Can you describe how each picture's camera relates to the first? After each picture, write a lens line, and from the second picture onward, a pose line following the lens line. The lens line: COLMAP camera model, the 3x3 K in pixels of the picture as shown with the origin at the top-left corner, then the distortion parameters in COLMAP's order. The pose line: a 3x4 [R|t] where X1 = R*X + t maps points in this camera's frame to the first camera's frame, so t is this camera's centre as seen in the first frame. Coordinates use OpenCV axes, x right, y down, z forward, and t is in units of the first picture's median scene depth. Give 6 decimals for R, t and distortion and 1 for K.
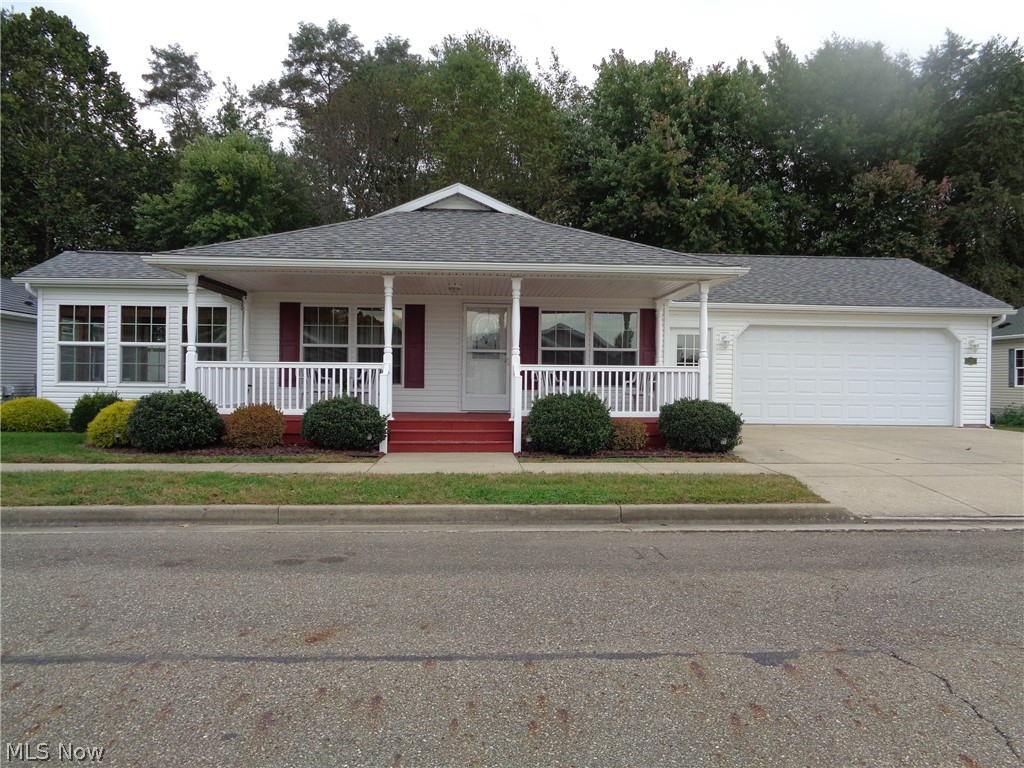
lens RADIAL K [[748.5, 0, 512.0], [0, 748.5, 384.0], [0, 0, 1]] dist [-0.119586, -0.000752]
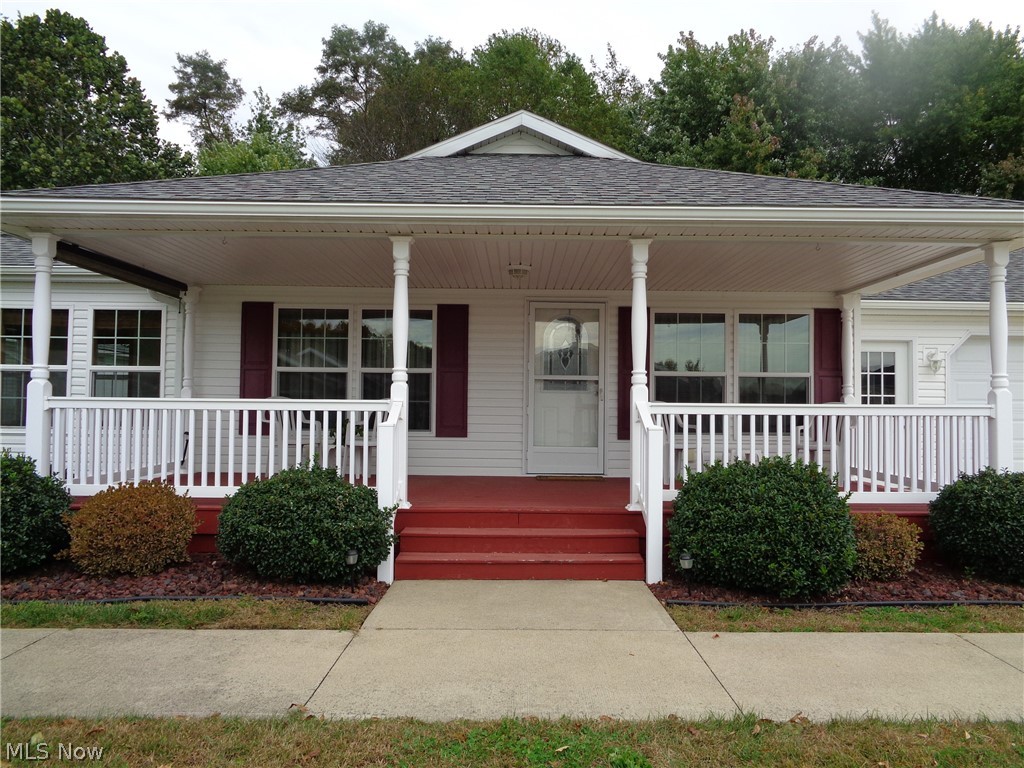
lens RADIAL K [[748.5, 0, 512.0], [0, 748.5, 384.0], [0, 0, 1]] dist [-0.119586, -0.000752]
pose [[0.998246, -0.003106, -0.059126, -0.016663], [0.000985, 0.999356, -0.035860, -0.006362], [0.059199, 0.035739, 0.997606, 0.144758]]
